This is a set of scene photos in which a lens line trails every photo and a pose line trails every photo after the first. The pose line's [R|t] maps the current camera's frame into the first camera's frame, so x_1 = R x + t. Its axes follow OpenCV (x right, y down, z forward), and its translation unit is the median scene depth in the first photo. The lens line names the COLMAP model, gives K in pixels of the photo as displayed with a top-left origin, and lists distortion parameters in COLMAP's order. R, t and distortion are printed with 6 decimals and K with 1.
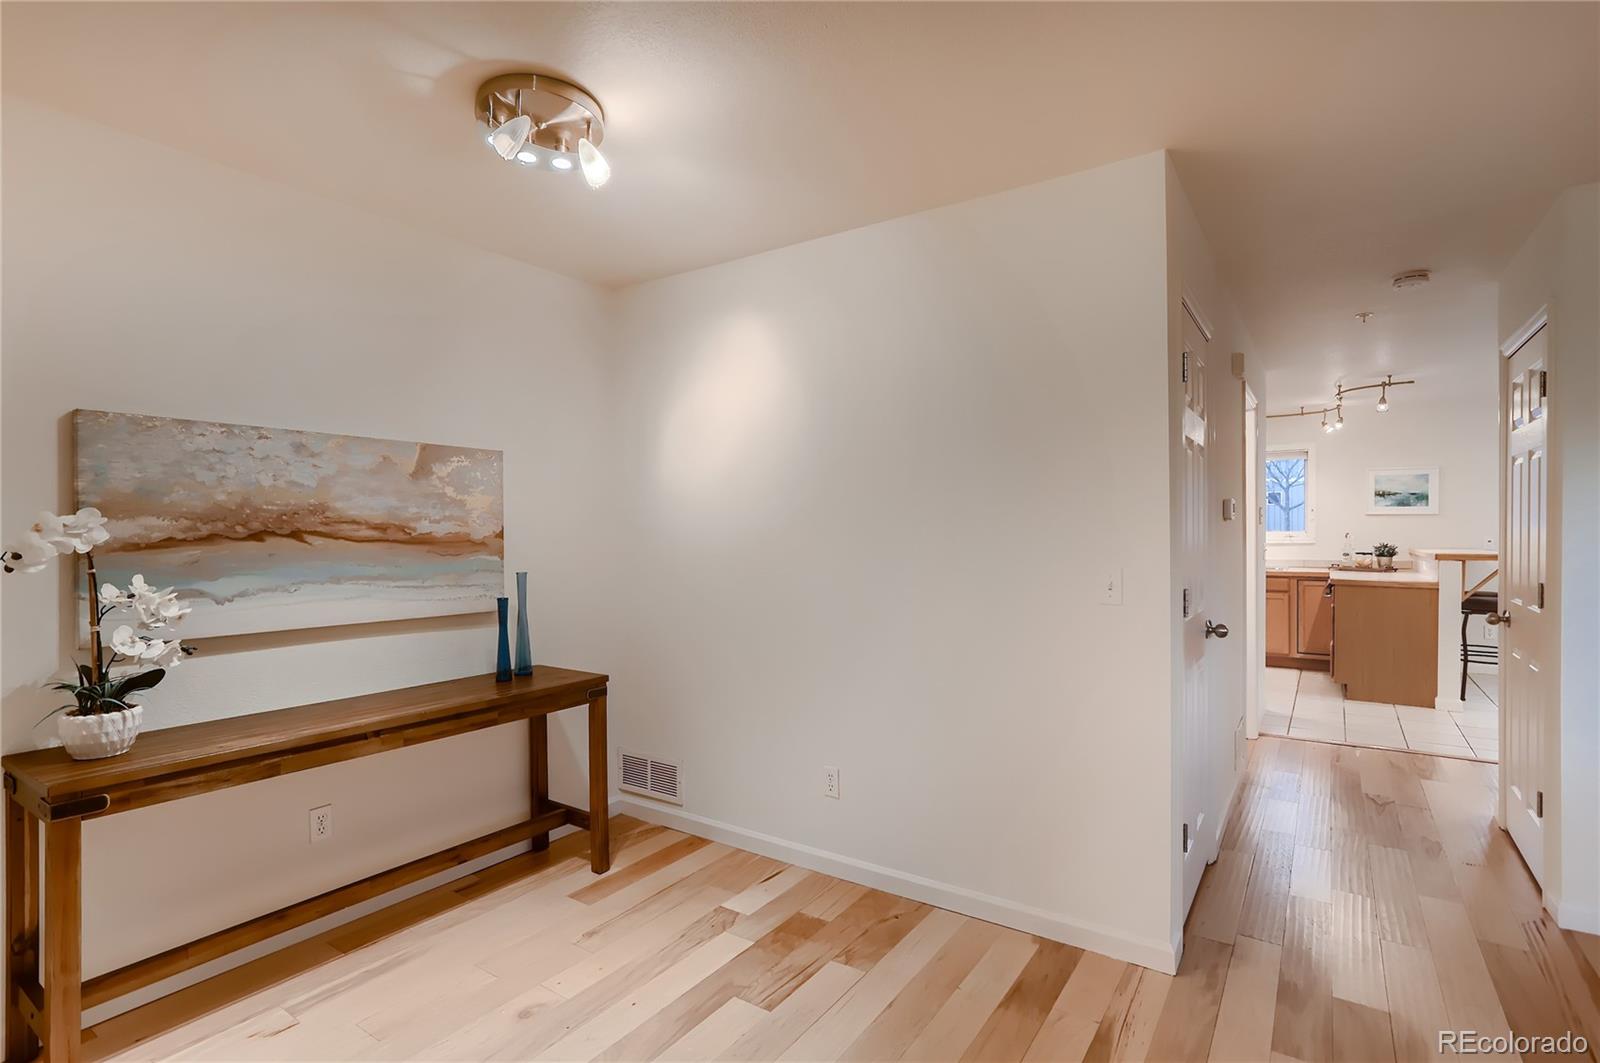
lens RADIAL K [[776.3, 0, 801.1], [0, 776.3, 535.5], [0, 0, 1]] dist [-0.030724, 0.018421]
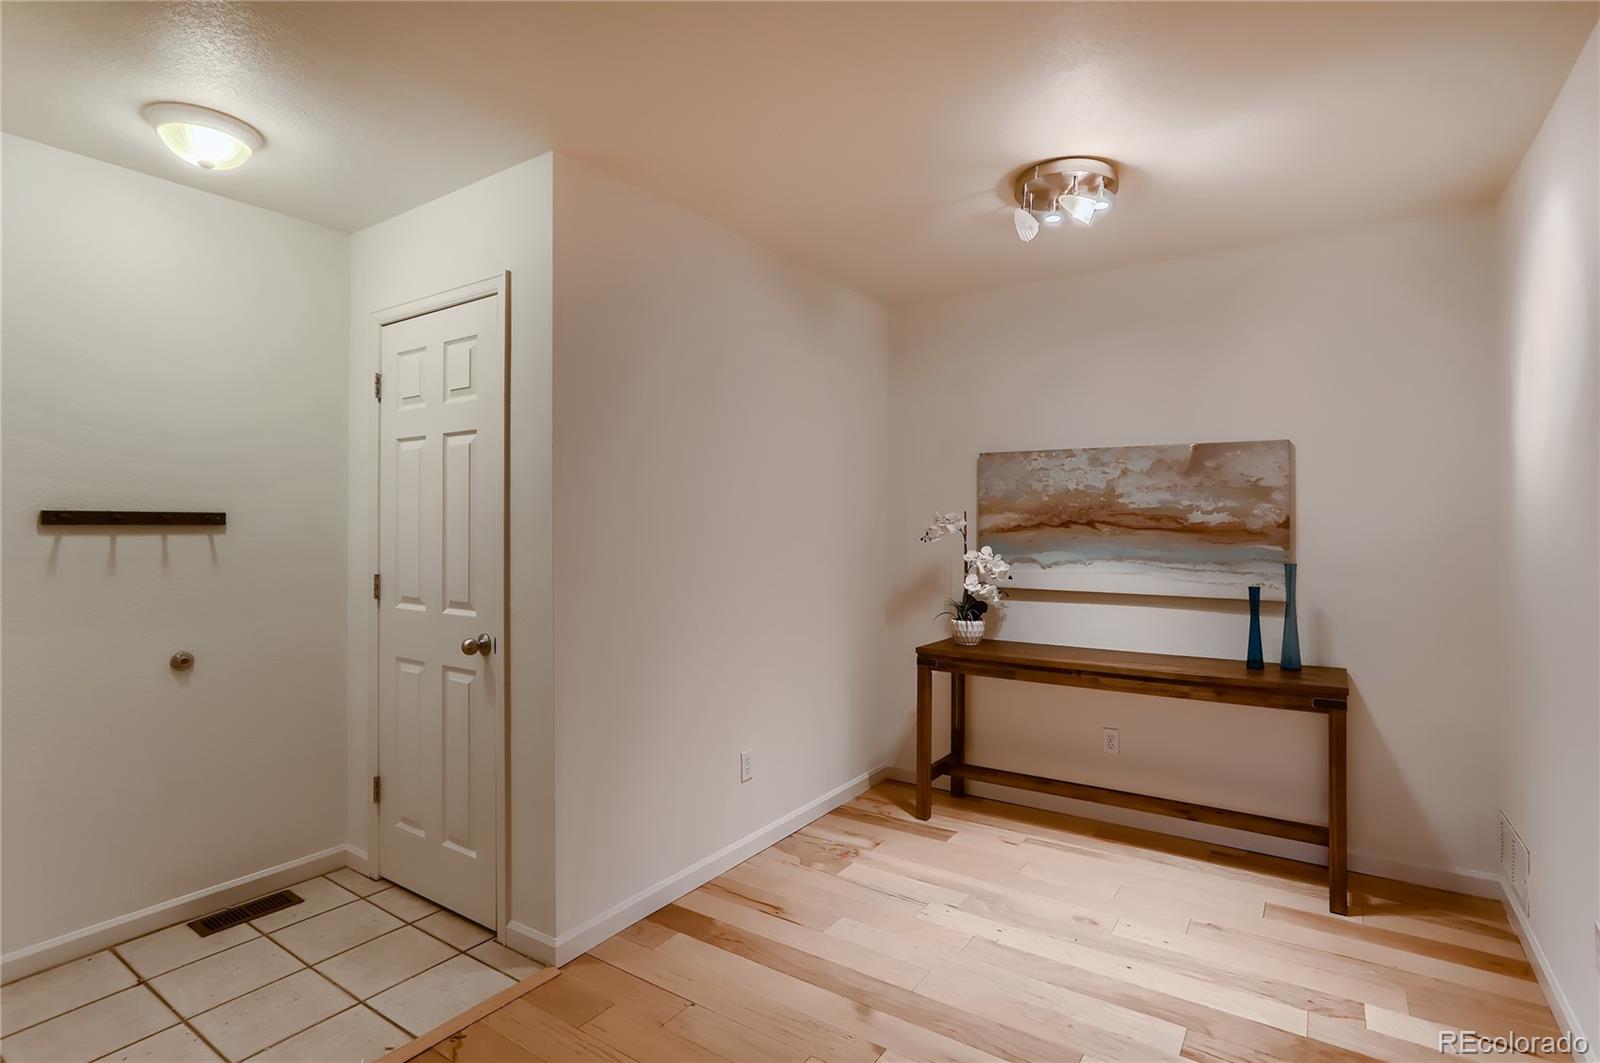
lens RADIAL K [[776.3, 0, 803.3], [0, 776.3, 523.7], [0, 0, 1]] dist [-0.030724, 0.018421]
pose [[0.009751, 0.005754, -0.999936, 0.716429], [-0.003719, 0.999977, 0.005718, -0.006746], [0.999946, 0.003663, 0.009772, 0.462068]]
